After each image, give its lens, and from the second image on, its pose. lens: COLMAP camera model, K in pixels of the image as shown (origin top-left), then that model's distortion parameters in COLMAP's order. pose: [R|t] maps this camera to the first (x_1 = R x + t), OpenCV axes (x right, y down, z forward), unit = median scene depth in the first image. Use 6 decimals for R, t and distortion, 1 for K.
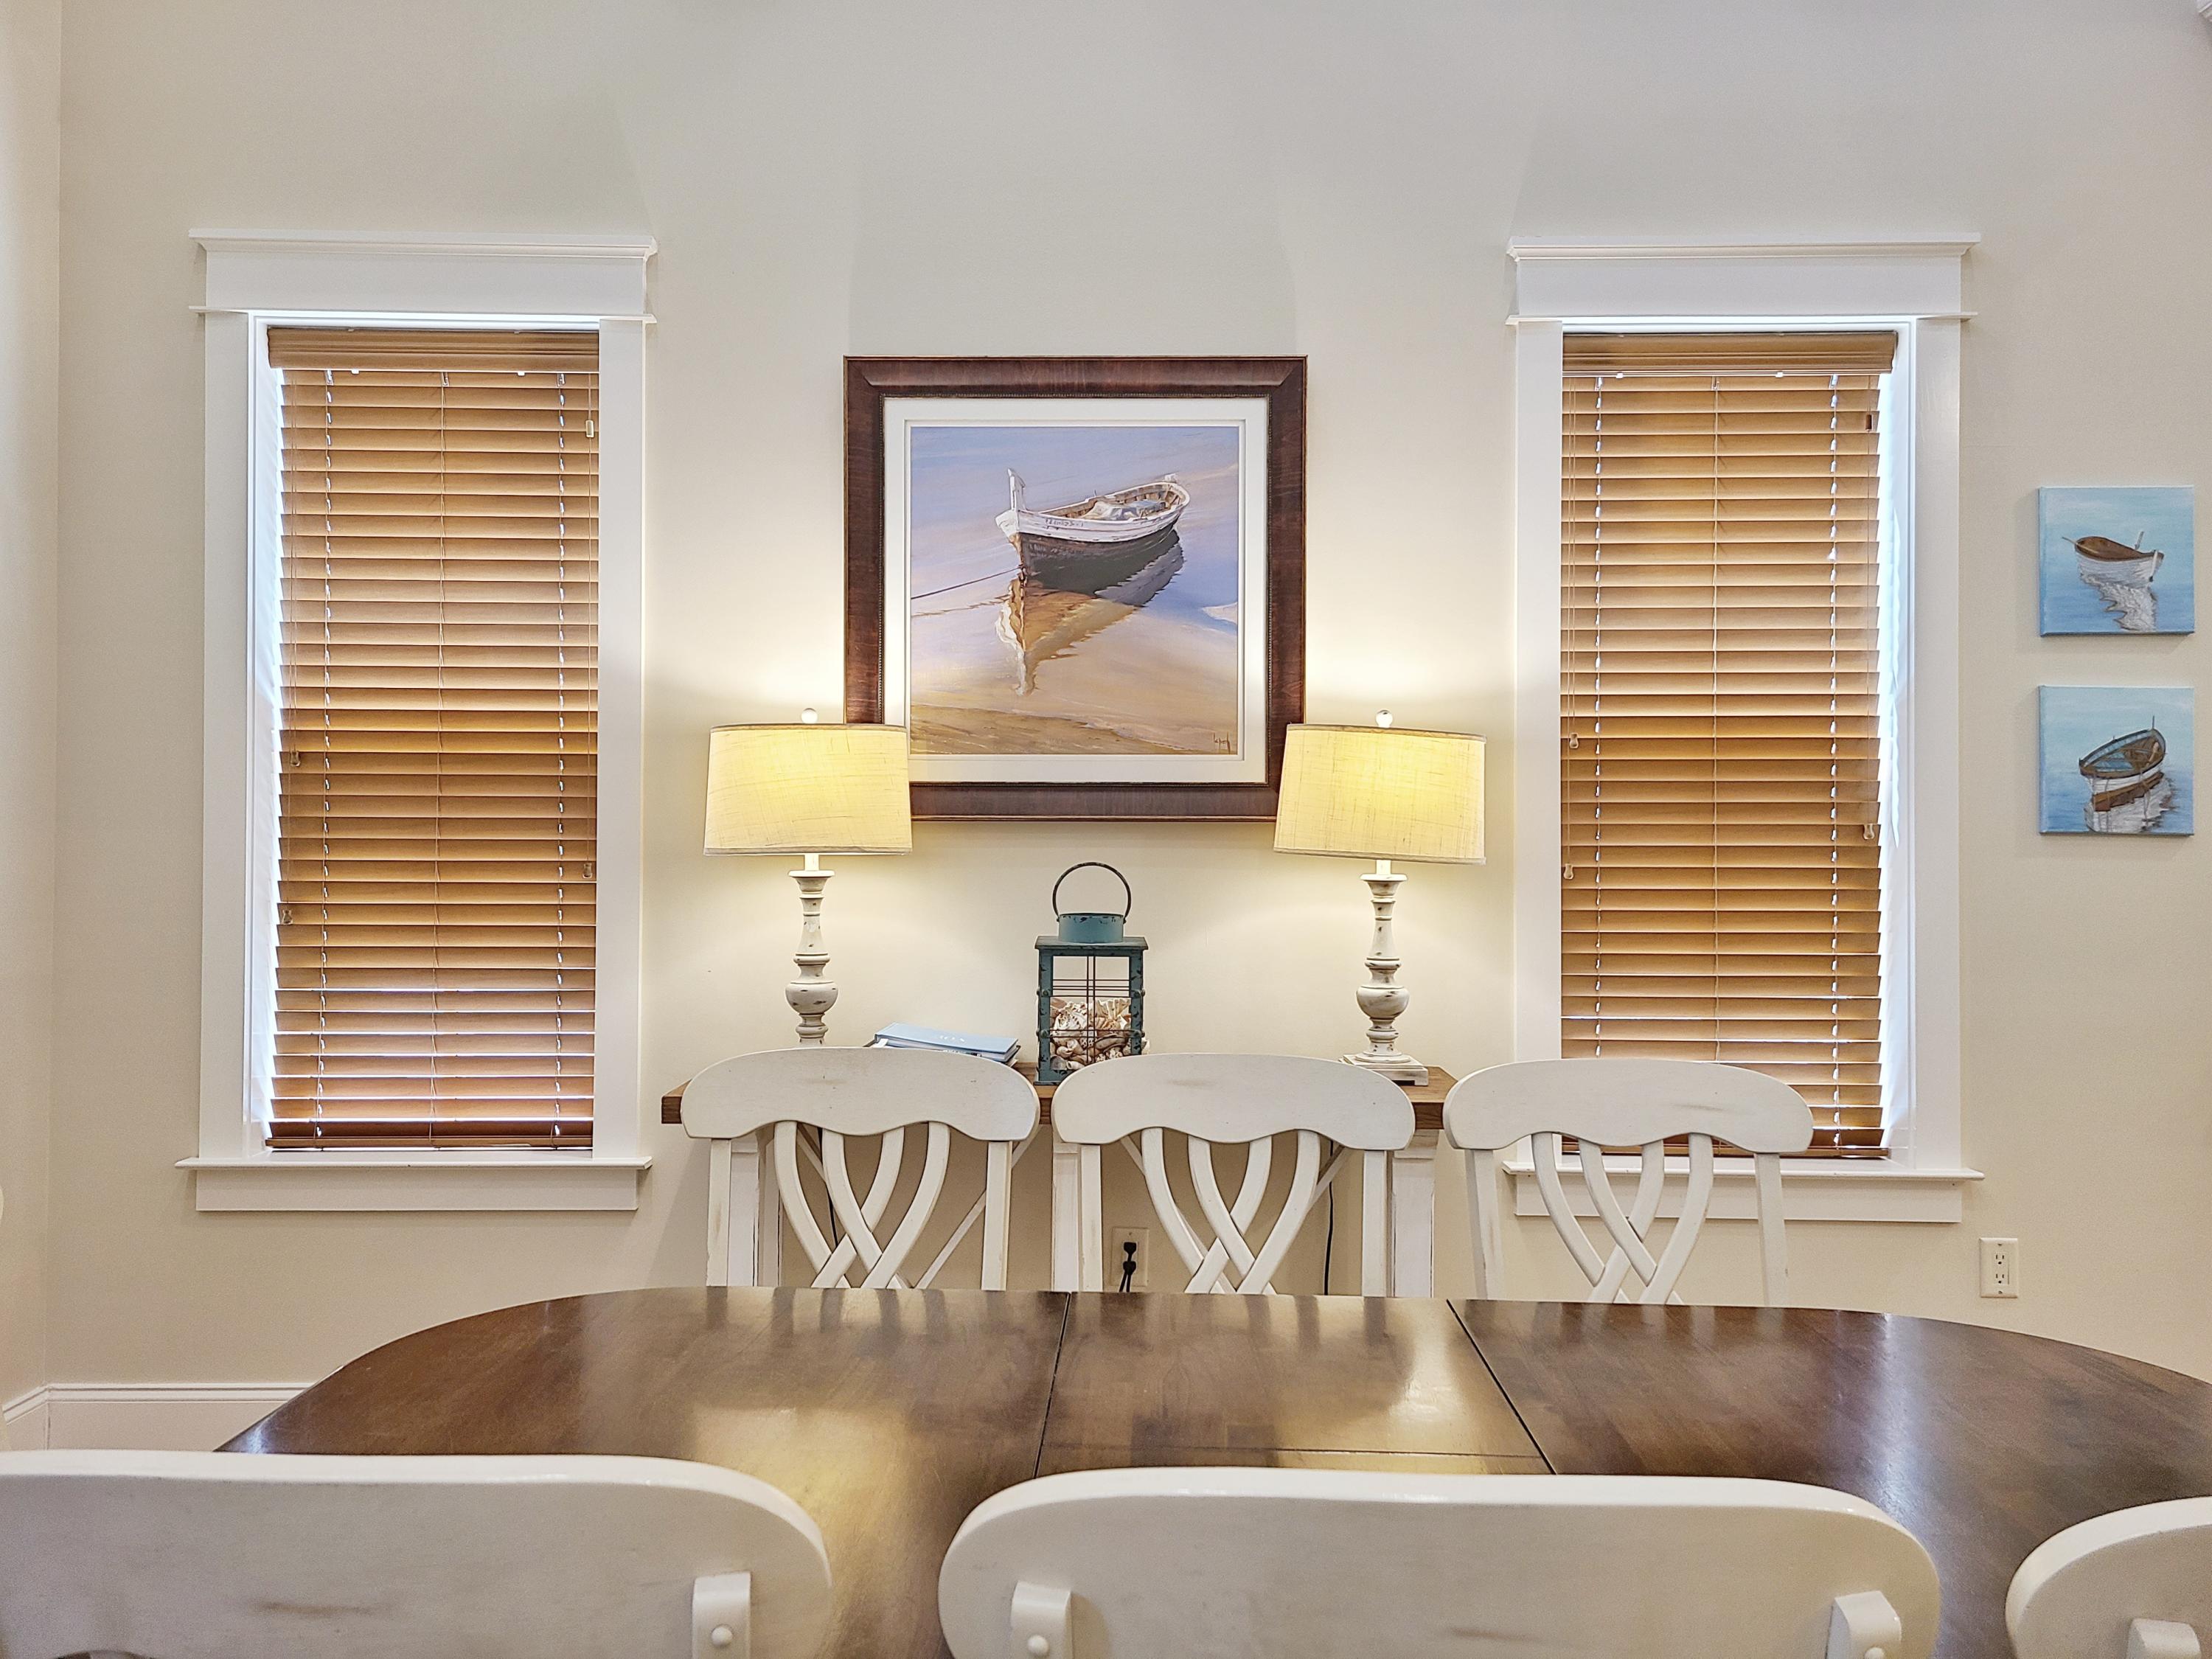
lens RADIAL K [[1618.0, 0, 1086.5], [0, 1618.0, 813.4], [0, 0, 1]] dist [0.064600, -0.045996]
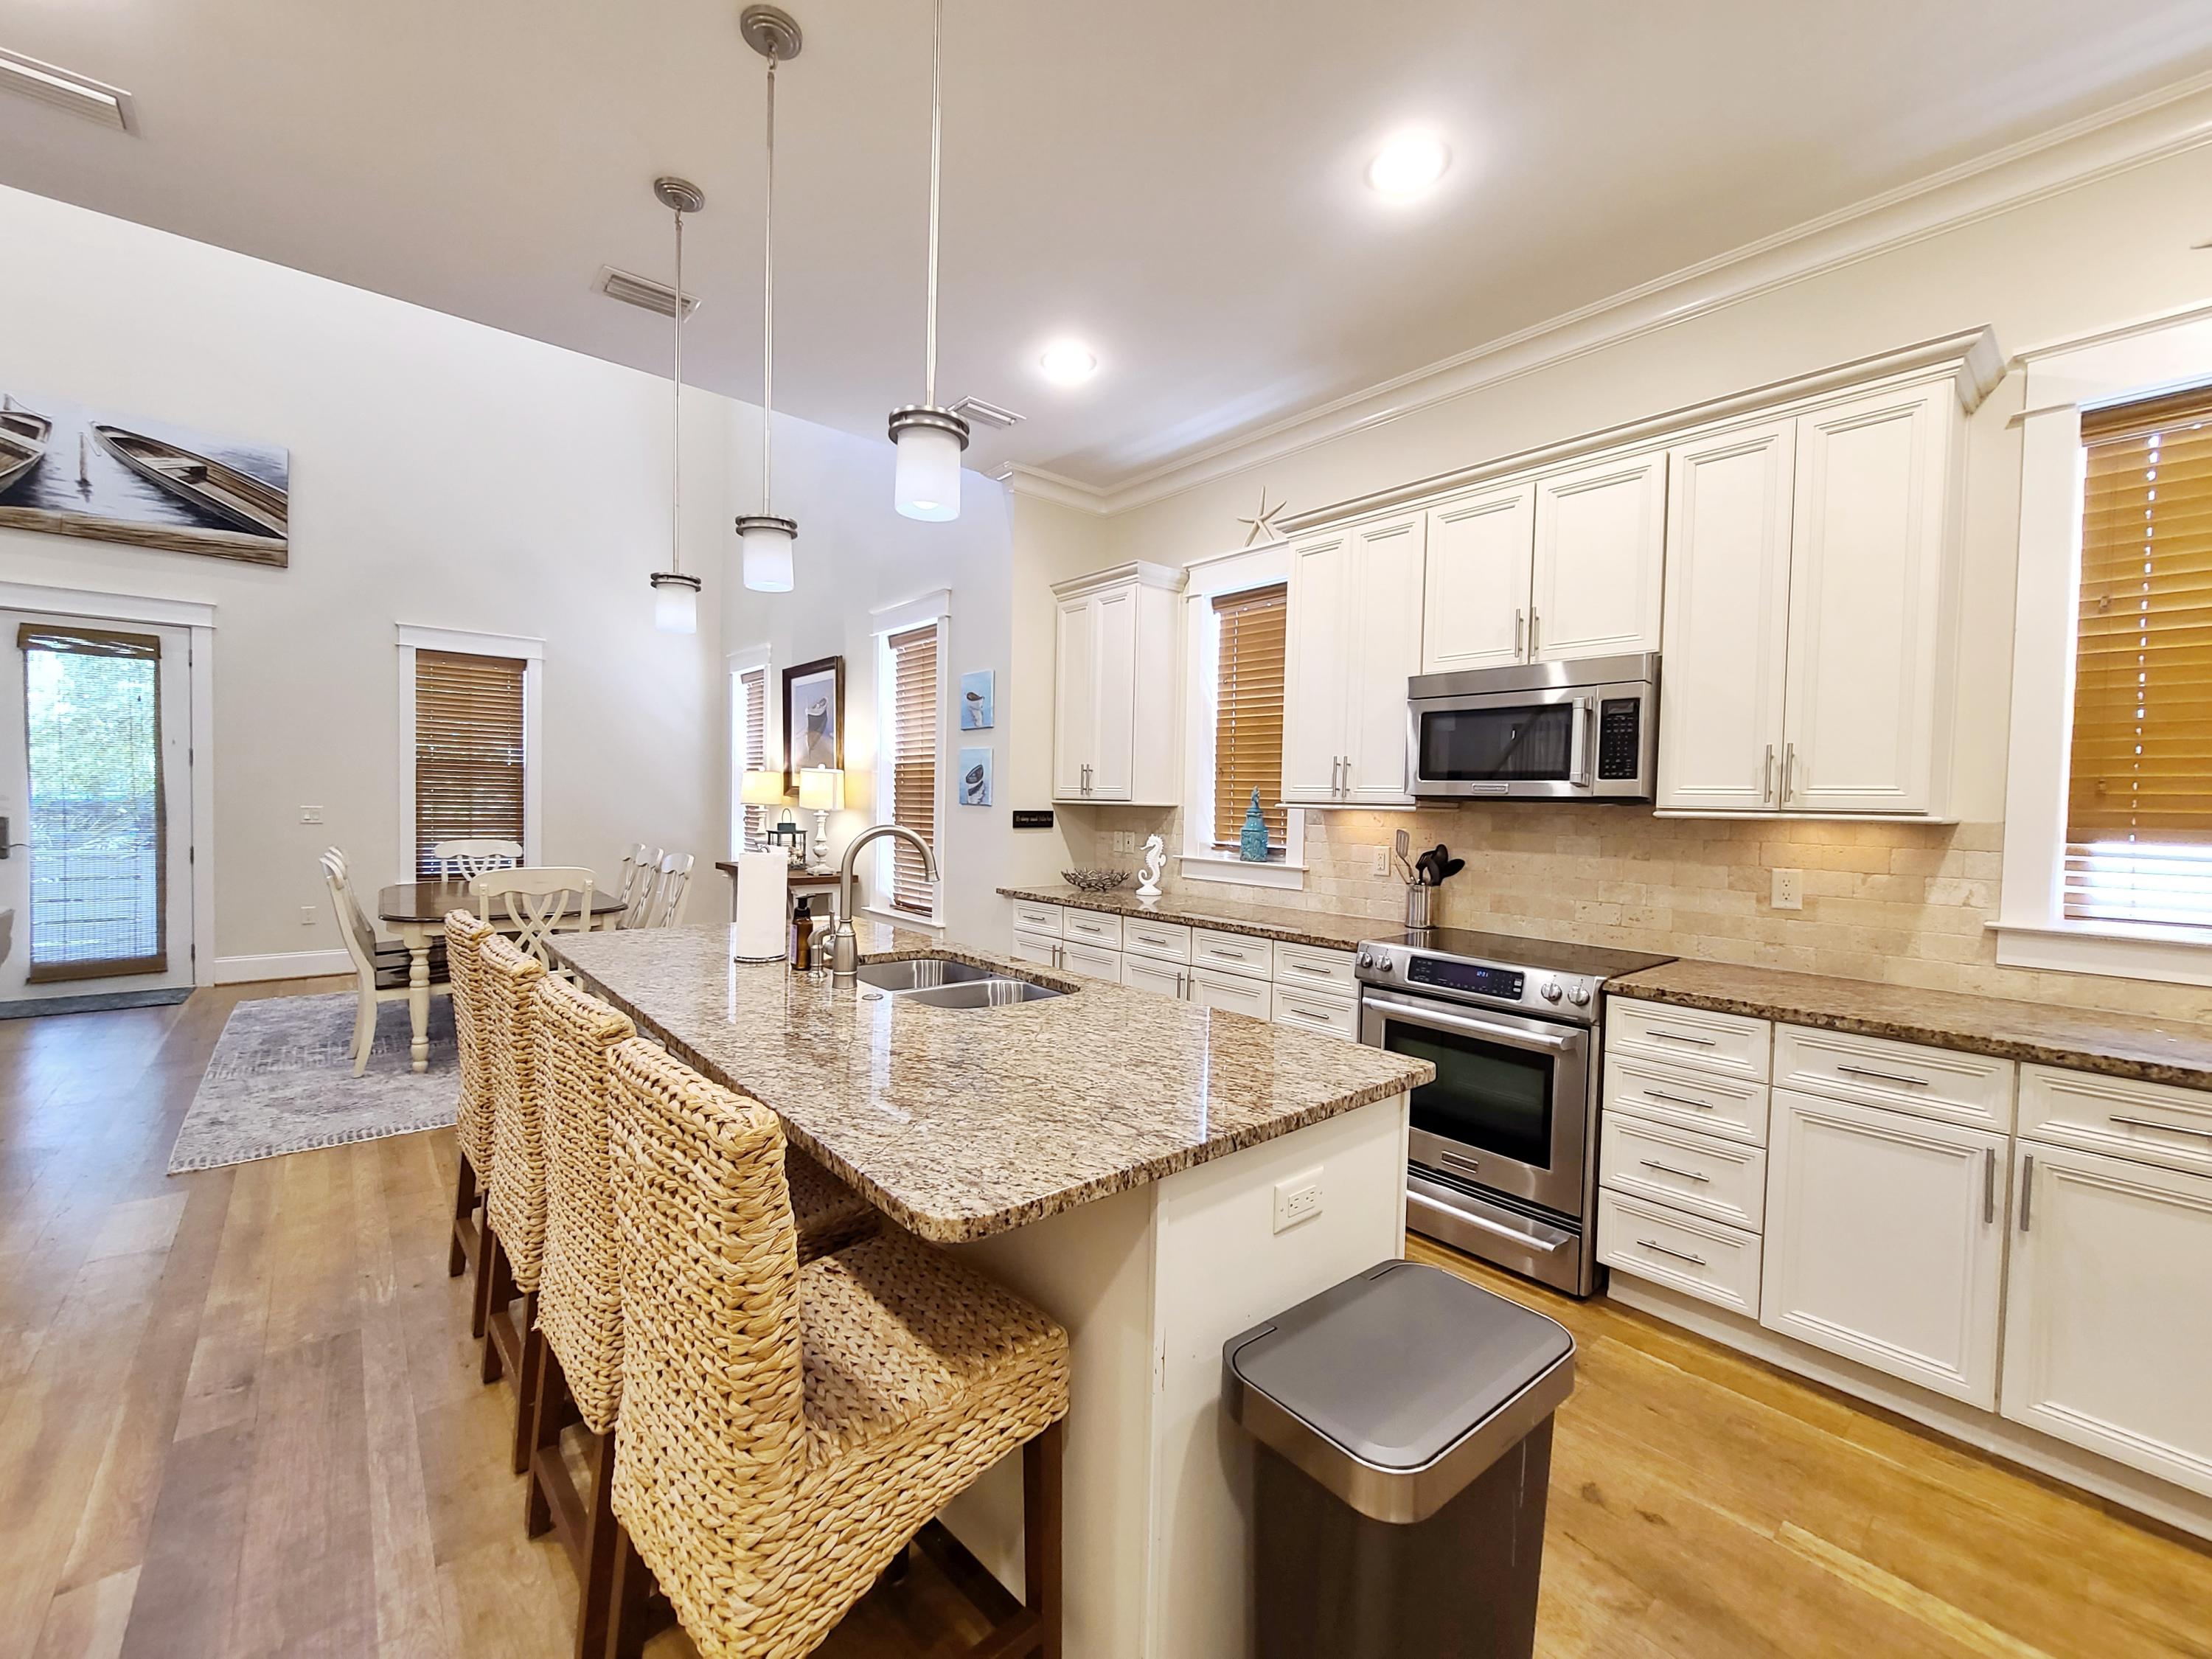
lens RADIAL K [[903.3, 0, 1106.0], [0, 903.3, 829.5], [0, 0, 1]] dist [0.002674, -0.004742]
pose [[0.658160, 0.033291, -0.752141, 1.874102], [-0.009623, 0.999312, 0.035811, -0.001120], [0.752816, -0.016331, 0.658028, 0.205829]]
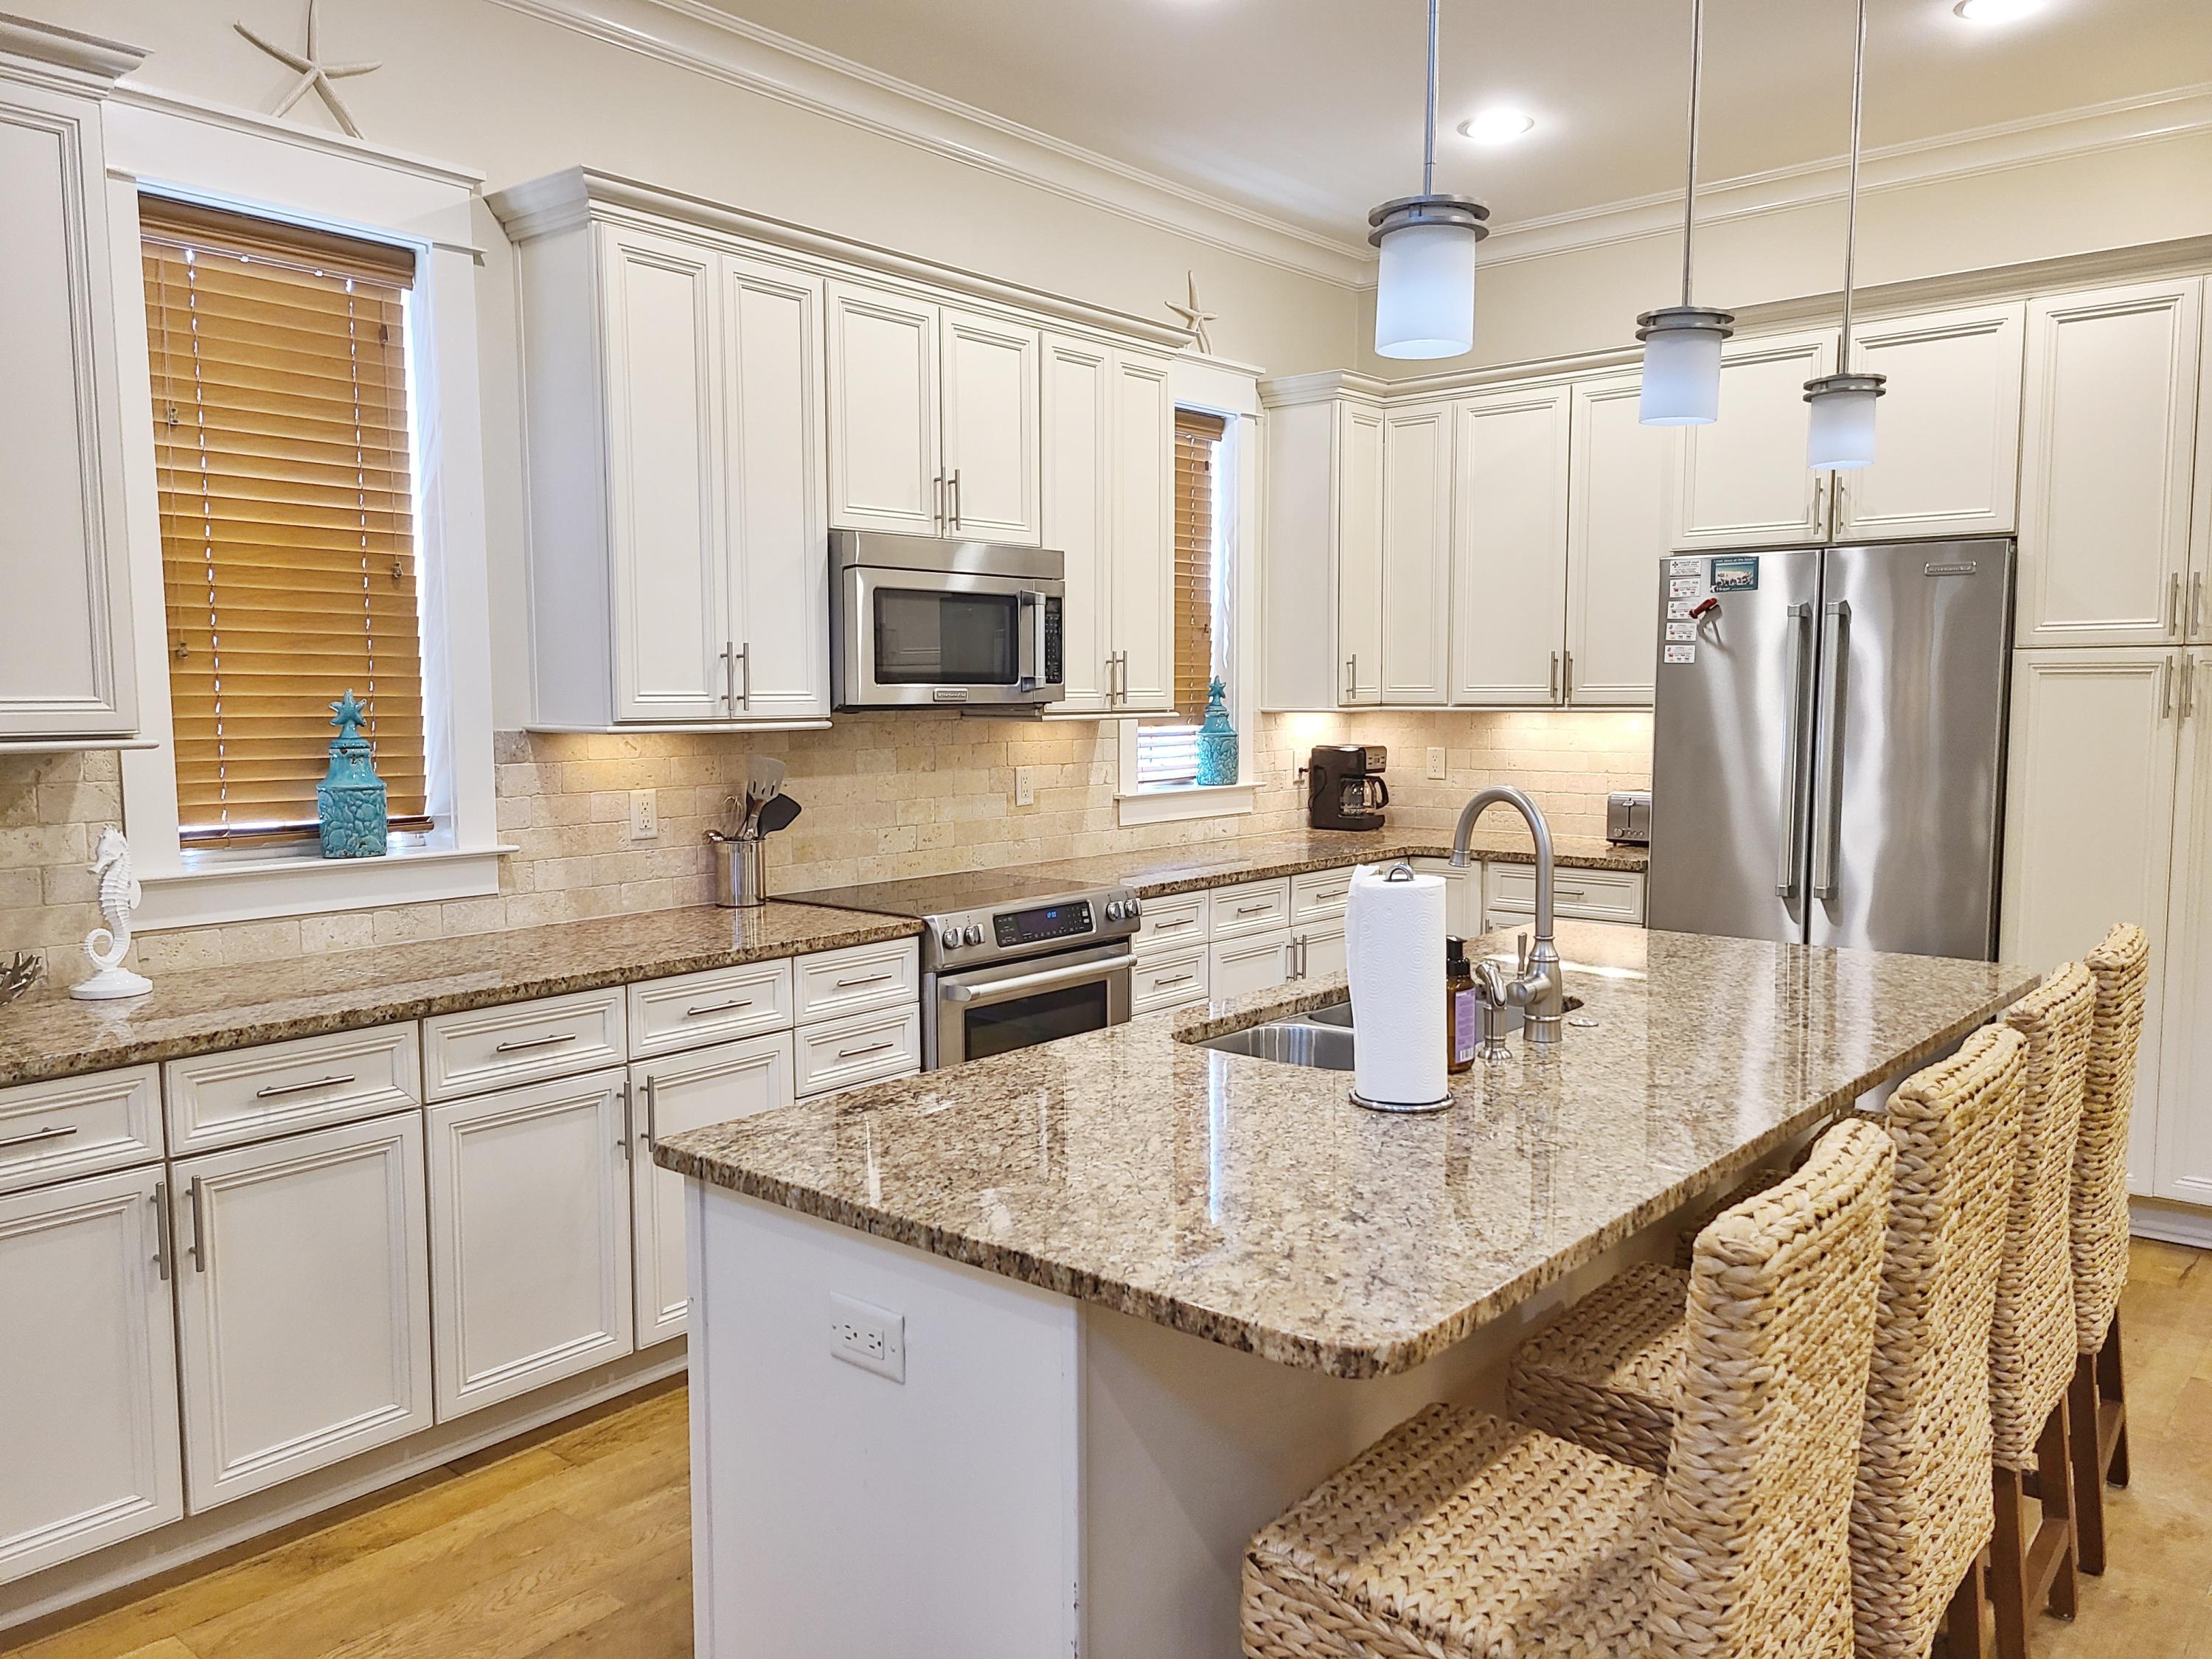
lens RADIAL K [[1623.9, 0, 1095.3], [0, 1623.9, 828.3], [0, 0, 1]] dist [0.076350, -0.061545]
pose [[0.649417, -0.073879, 0.756835, 0.578423], [-0.002044, 0.995096, 0.098891, -0.034503], [-0.760429, -0.065768, 0.646082, 0.167863]]
